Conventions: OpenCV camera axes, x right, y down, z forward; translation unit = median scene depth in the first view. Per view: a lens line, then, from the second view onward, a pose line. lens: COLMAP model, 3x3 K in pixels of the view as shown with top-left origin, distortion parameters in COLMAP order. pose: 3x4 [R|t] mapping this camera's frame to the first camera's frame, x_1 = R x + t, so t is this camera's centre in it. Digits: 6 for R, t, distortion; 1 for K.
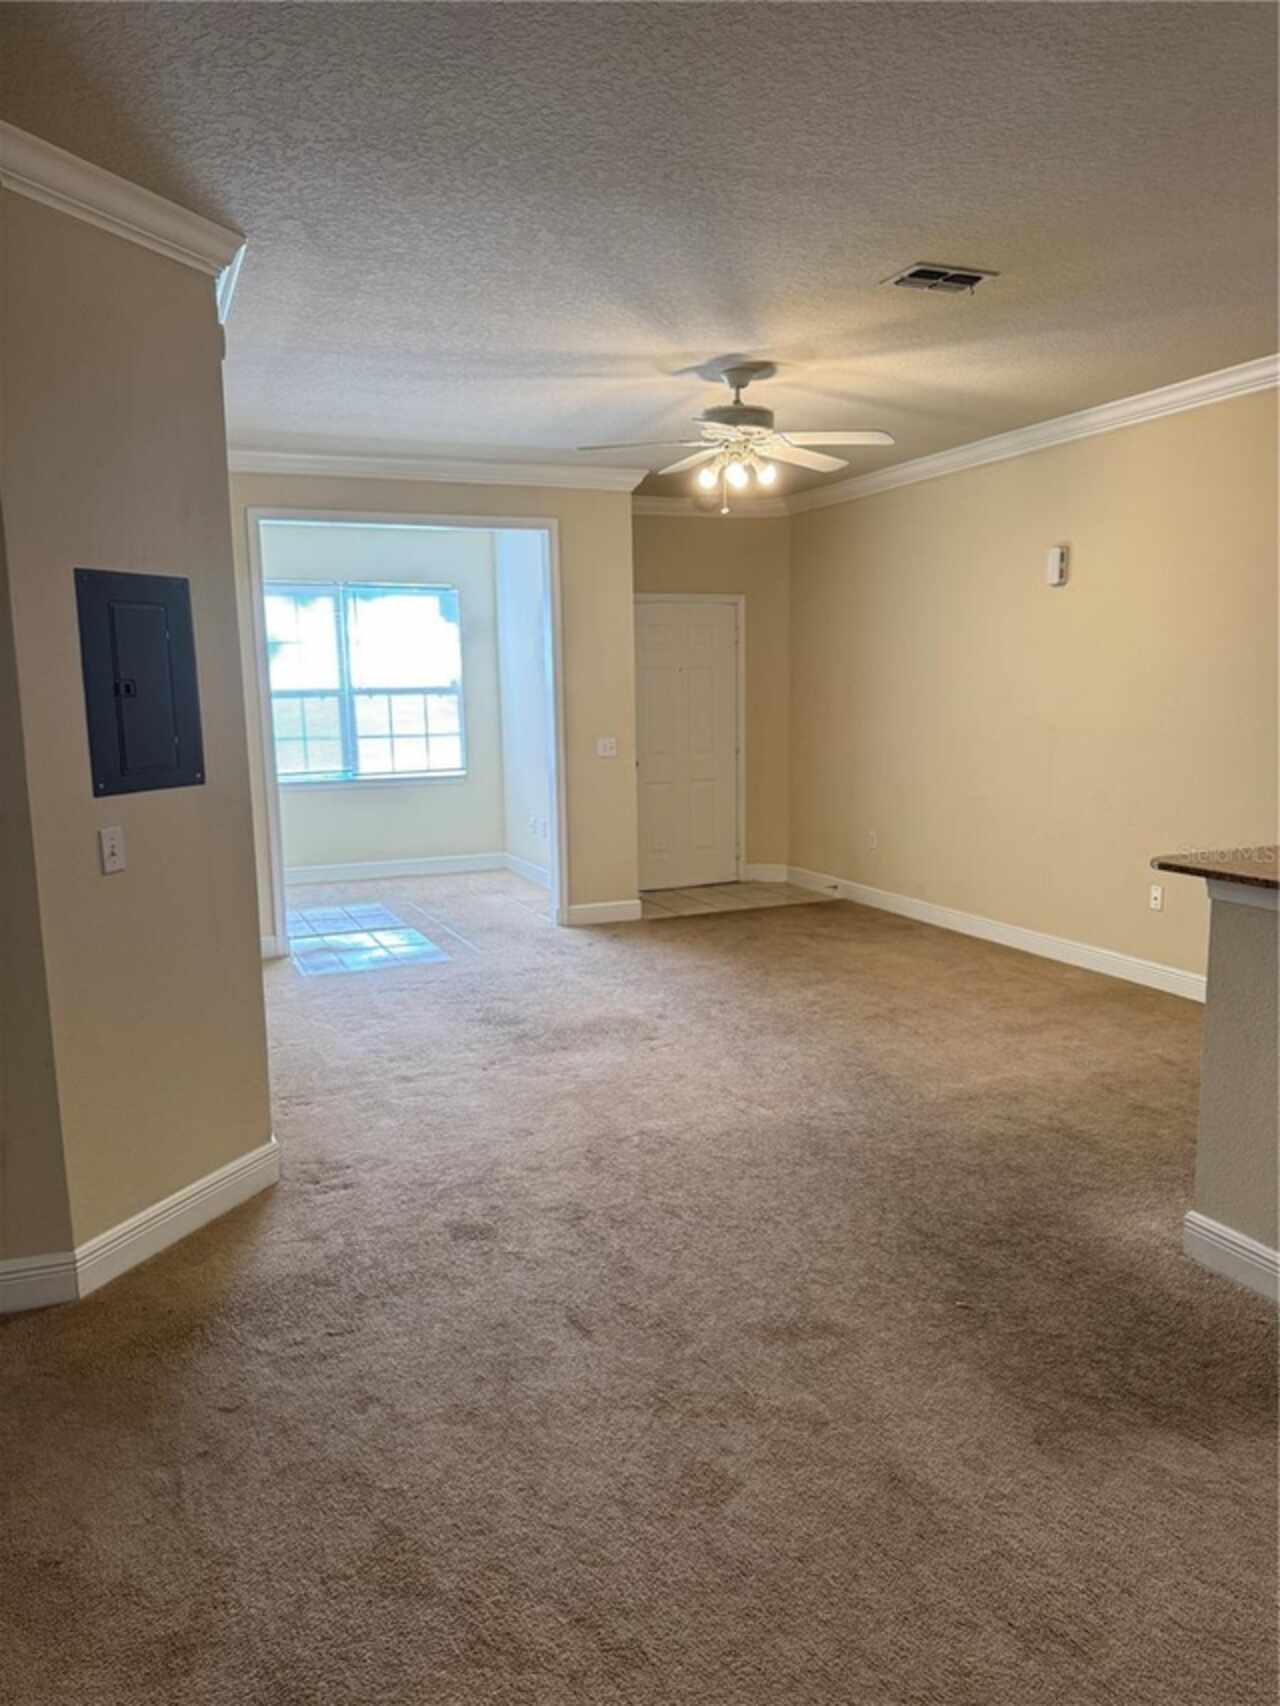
lens RADIAL K [[1207.3, 0, 633.1], [0, 1207.3, 884.1], [0, 0, 1]] dist [0.090401, -0.152354]
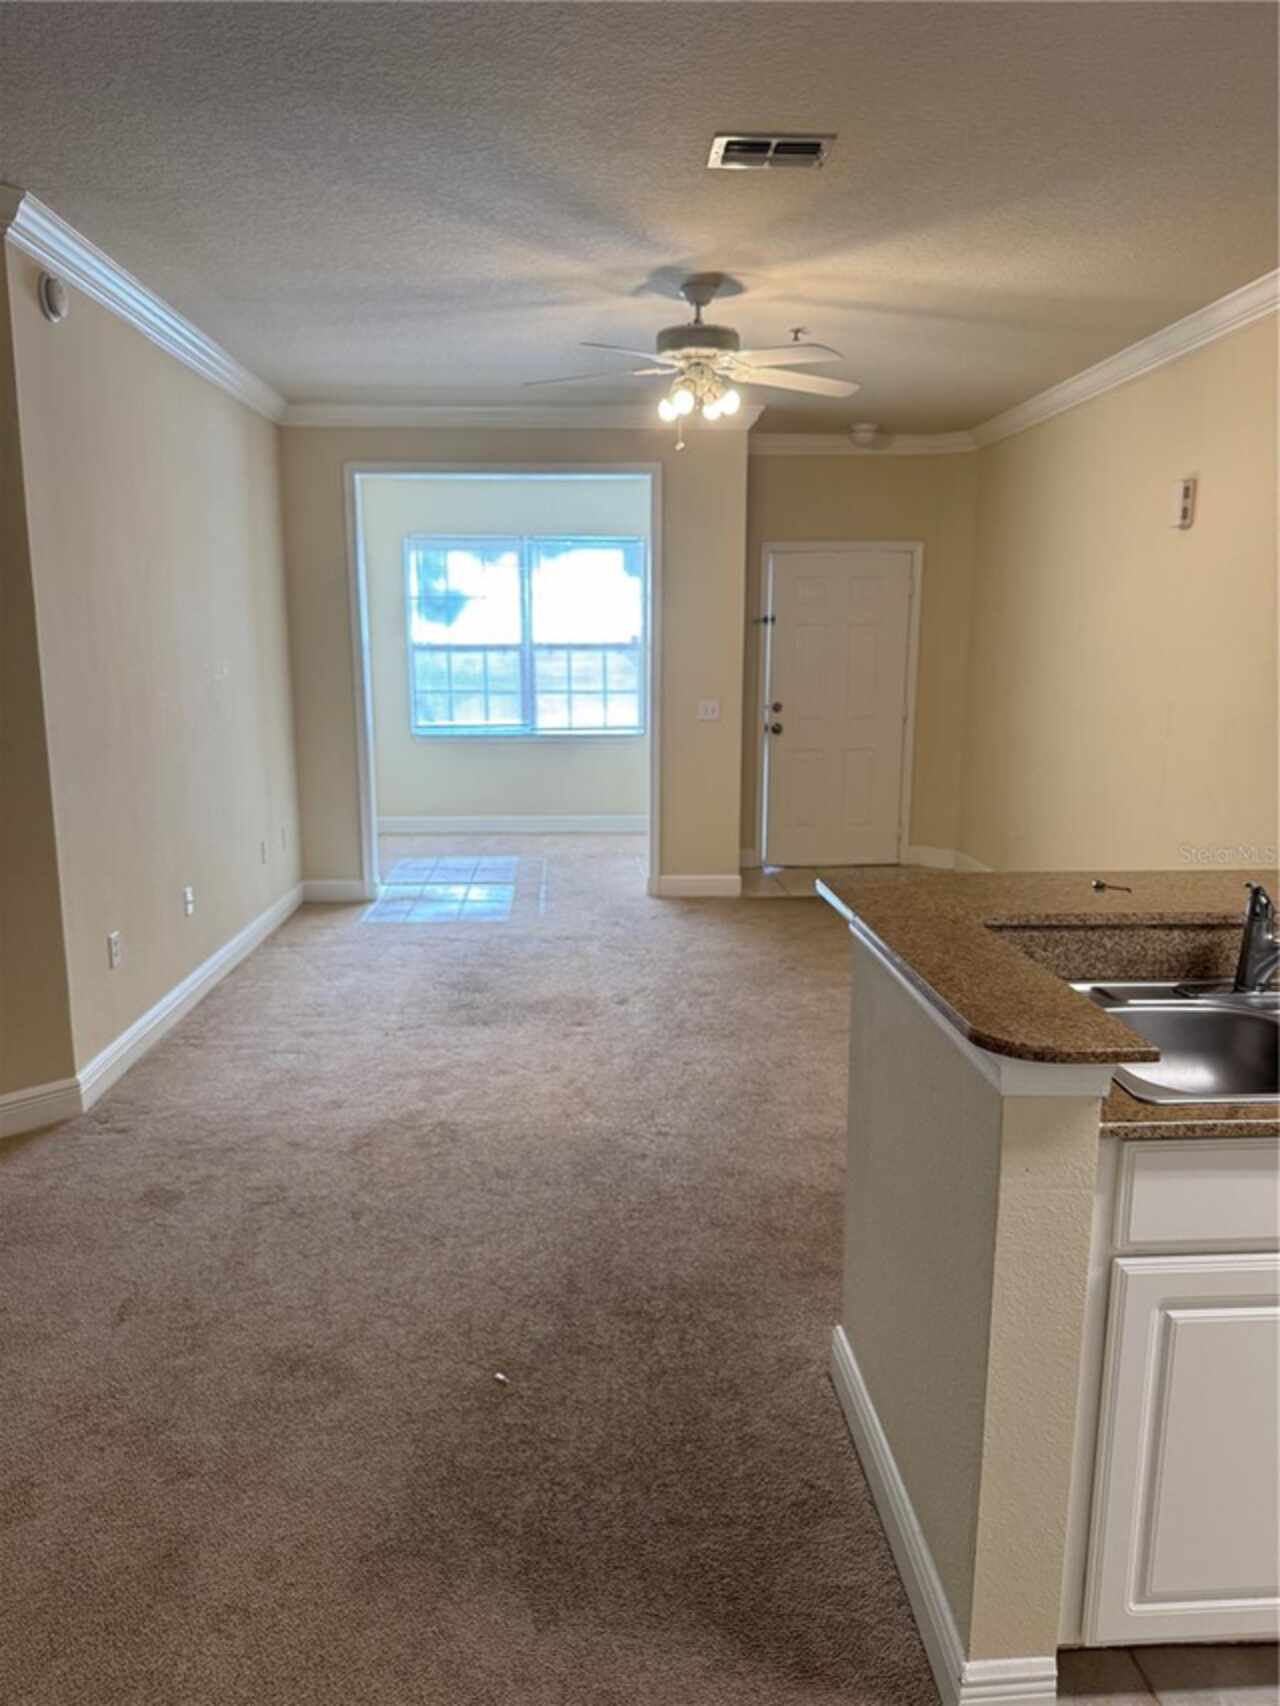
lens RADIAL K [[1207.3, 0, 633.1], [0, 1207.3, 884.1], [0, 0, 1]] dist [0.090401, -0.152354]
pose [[0.938629, 0.084597, -0.334395, 0.298490], [-0.073334, 0.996237, 0.046186, -0.021720], [0.337044, -0.018829, 0.941301, 0.115463]]
